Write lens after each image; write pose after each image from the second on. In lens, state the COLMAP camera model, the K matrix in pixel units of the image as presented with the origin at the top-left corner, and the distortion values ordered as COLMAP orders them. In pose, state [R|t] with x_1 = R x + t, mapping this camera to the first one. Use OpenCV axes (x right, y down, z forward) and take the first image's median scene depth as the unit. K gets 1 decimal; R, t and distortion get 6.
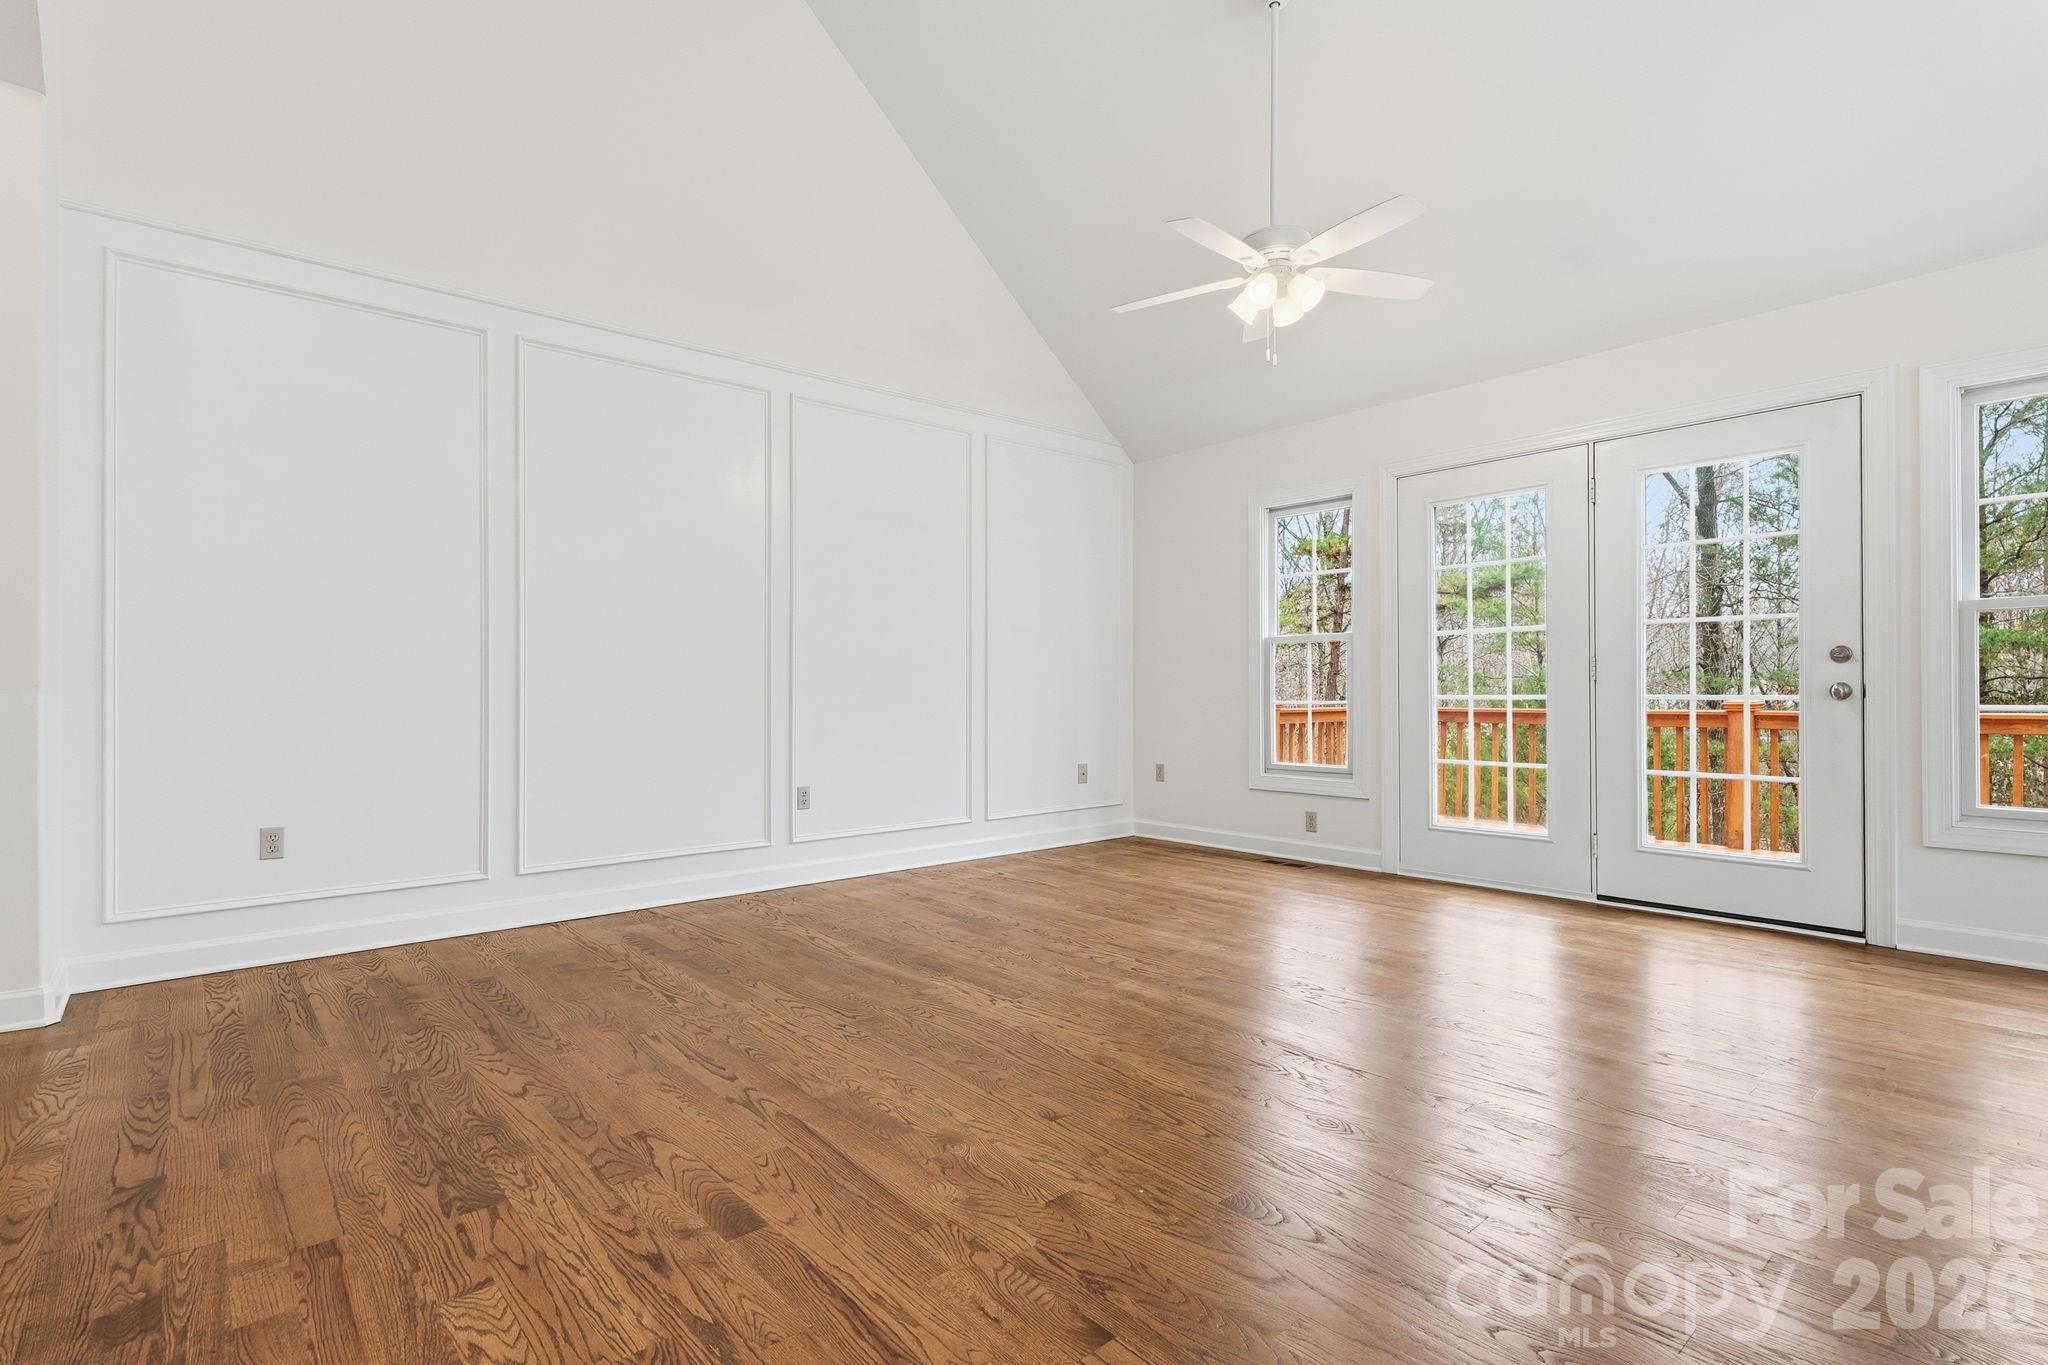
lens RADIAL K [[963.9, 0, 1018.1], [0, 963.9, 686.3], [0, 0, 1]] dist [0.008892, -0.000210]
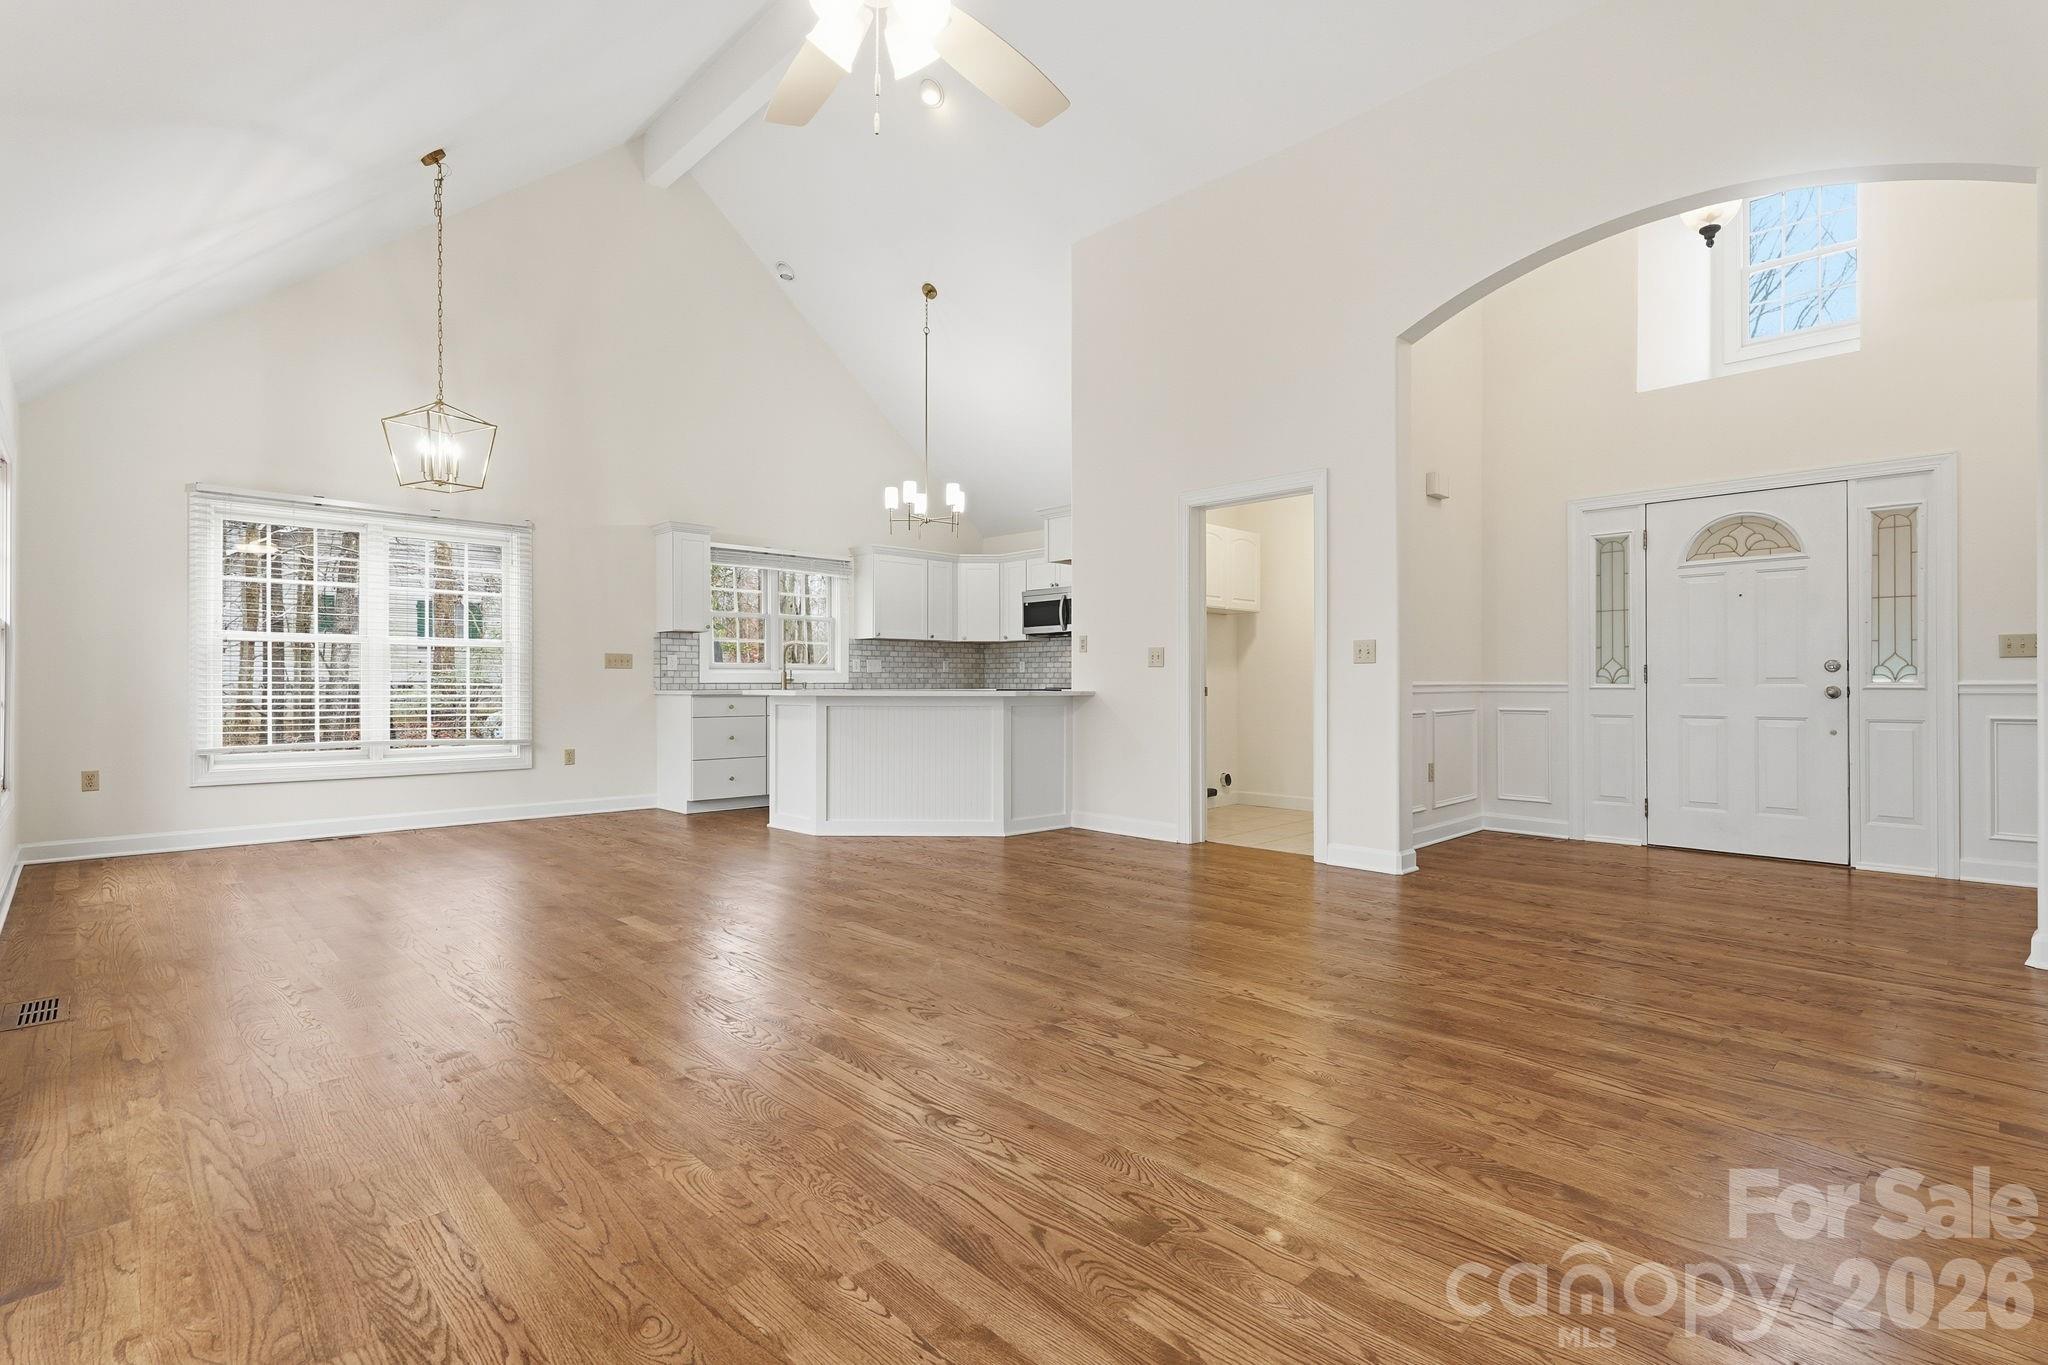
lens RADIAL K [[963.9, 0, 1017.7], [0, 963.9, 684.4], [0, 0, 1]] dist [0.008892, -0.000210]
pose [[-0.998302, 0.005430, -0.058002, 0.218819], [0.005676, 0.999976, -0.004075, 0.005374], [0.057978, -0.004397, -0.998308, 1.605676]]
